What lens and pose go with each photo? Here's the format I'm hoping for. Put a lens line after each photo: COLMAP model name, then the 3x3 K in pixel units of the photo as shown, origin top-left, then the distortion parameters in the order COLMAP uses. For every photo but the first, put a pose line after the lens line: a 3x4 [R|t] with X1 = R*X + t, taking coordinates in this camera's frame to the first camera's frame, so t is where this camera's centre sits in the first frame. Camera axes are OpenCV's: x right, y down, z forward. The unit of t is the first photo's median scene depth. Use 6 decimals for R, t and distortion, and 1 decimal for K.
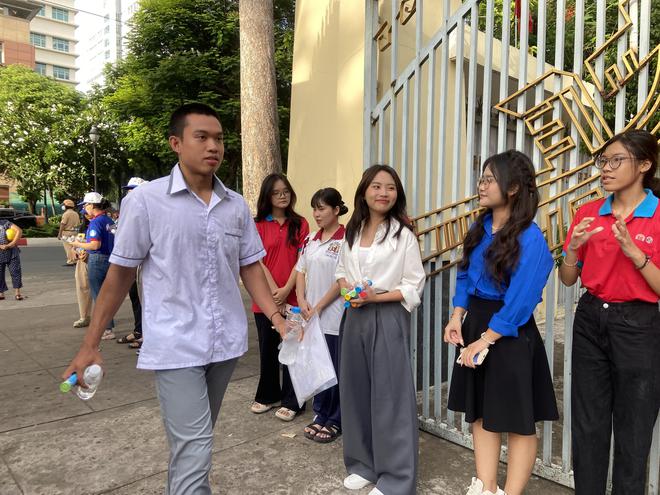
lens RADIAL K [[518.3, 0, 330.0], [0, 518.3, 247.5], [0, 0, 1]] dist [0.102847, -0.127268]
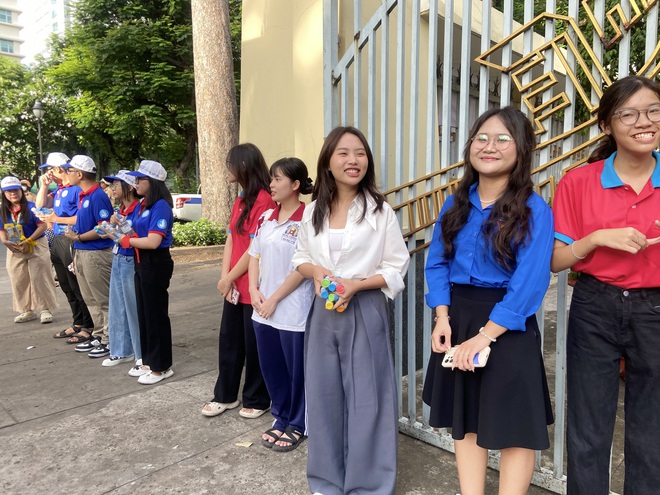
lens RADIAL K [[518.3, 0, 330.0], [0, 518.3, 247.5], [0, 0, 1]] dist [0.102847, -0.127268]
pose [[0.997653, -0.020378, 0.065370, 0.013515], [0.017697, 0.998989, 0.041334, -0.002146], [-0.066146, -0.040080, 0.997005, 0.131274]]
